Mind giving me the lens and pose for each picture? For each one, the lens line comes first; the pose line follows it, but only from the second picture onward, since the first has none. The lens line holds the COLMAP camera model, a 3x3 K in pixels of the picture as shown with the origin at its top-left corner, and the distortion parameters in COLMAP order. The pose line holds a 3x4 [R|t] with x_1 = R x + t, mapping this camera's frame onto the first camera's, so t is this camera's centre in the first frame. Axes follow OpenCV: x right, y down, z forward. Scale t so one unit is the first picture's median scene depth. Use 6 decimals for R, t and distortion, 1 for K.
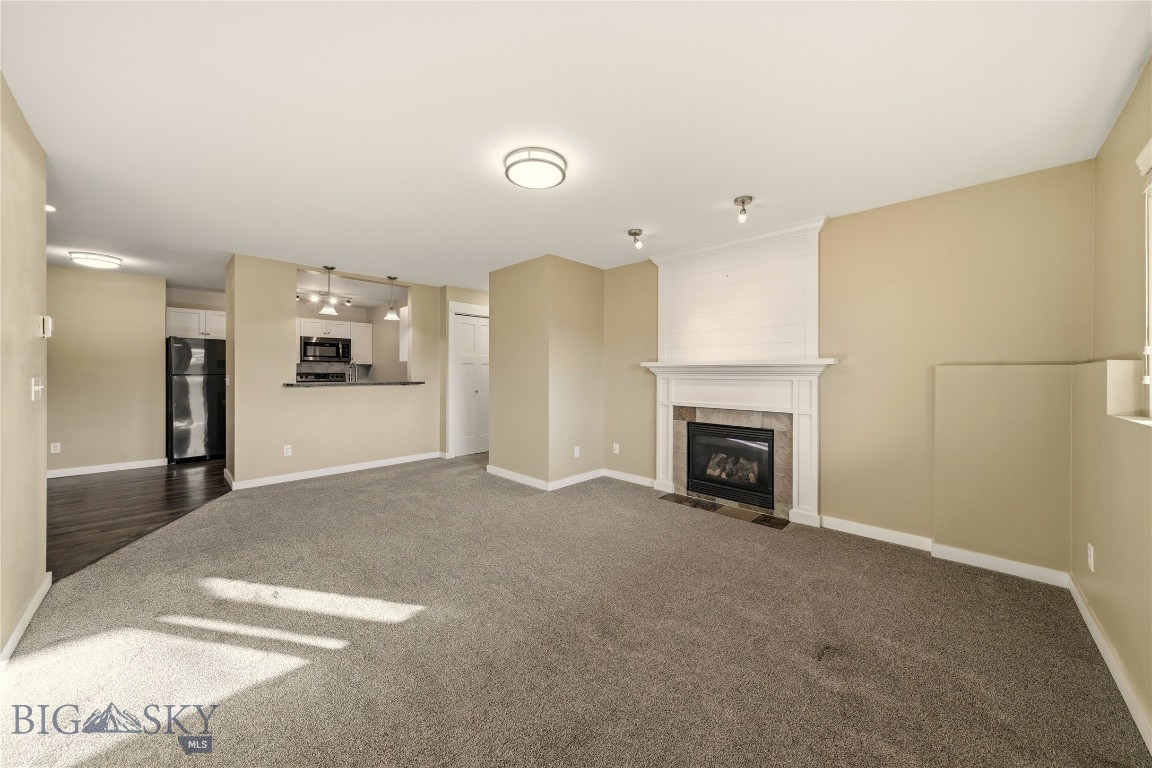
lens RADIAL K [[404.7, 0, 578.0], [0, 404.7, 374.4], [0, 0, 1]] dist [-0.004617, -0.000036]
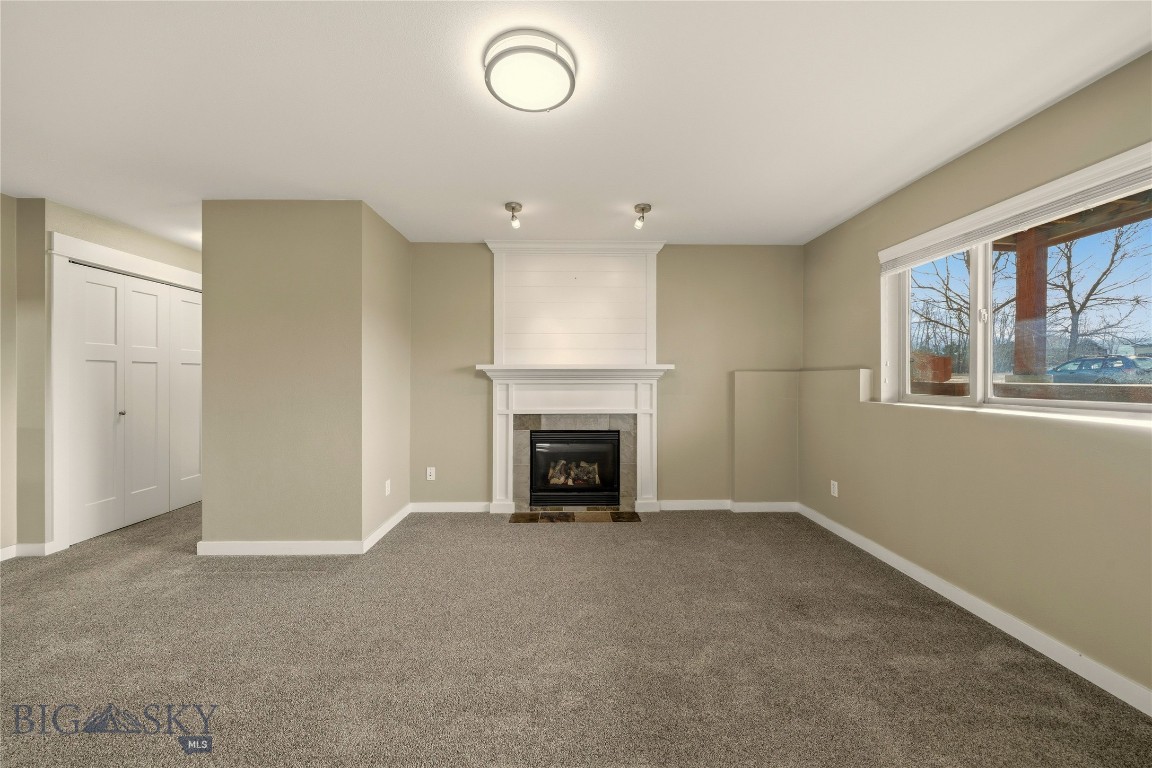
lens RADIAL K [[404.7, 0, 579.9], [0, 404.7, 379.4], [0, 0, 1]] dist [-0.004617, -0.000036]
pose [[0.699921, -0.003353, 0.714213, -0.332022], [0.005013, 0.999987, -0.000218, 0.001997], [-0.714203, 0.003733, 0.699929, 0.306800]]
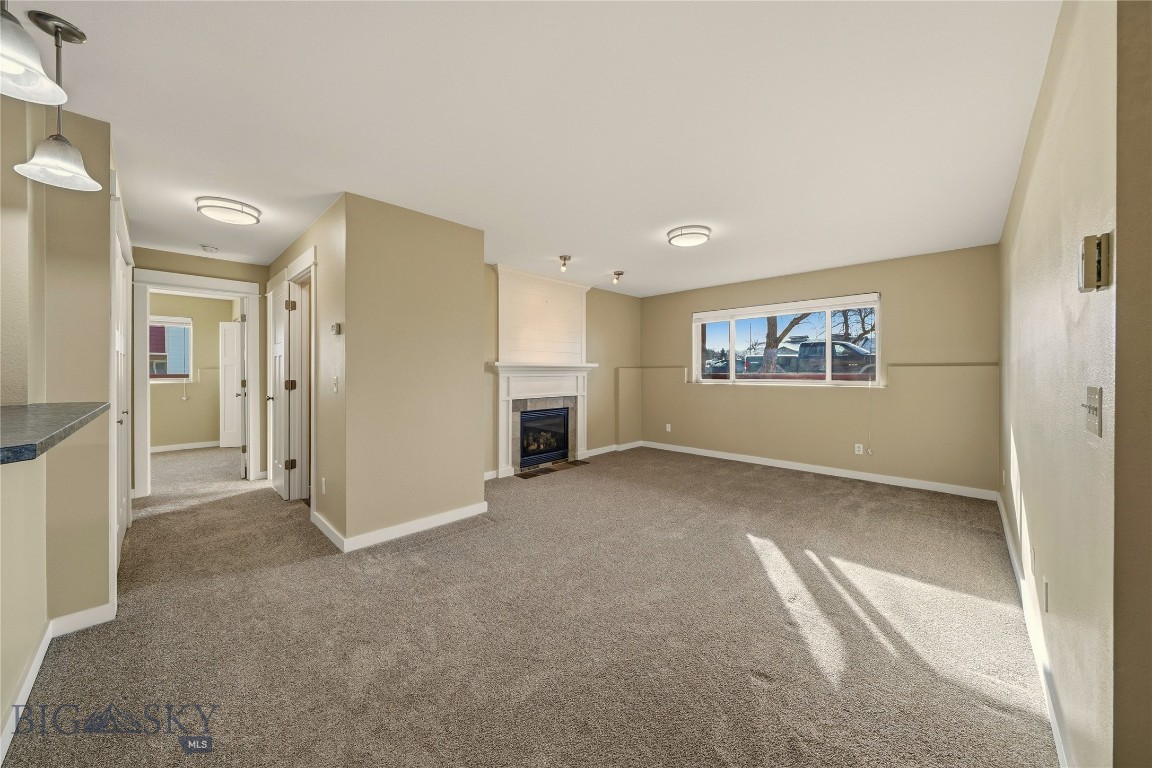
lens RADIAL K [[404.7, 0, 568.3], [0, 404.7, 378.4], [0, 0, 1]] dist [-0.004617, -0.000036]
pose [[0.003049, -0.015355, 0.999877, -1.032600], [0.008936, 0.999843, 0.015327, -0.000488], [-0.999955, 0.008889, 0.003186, 0.933962]]
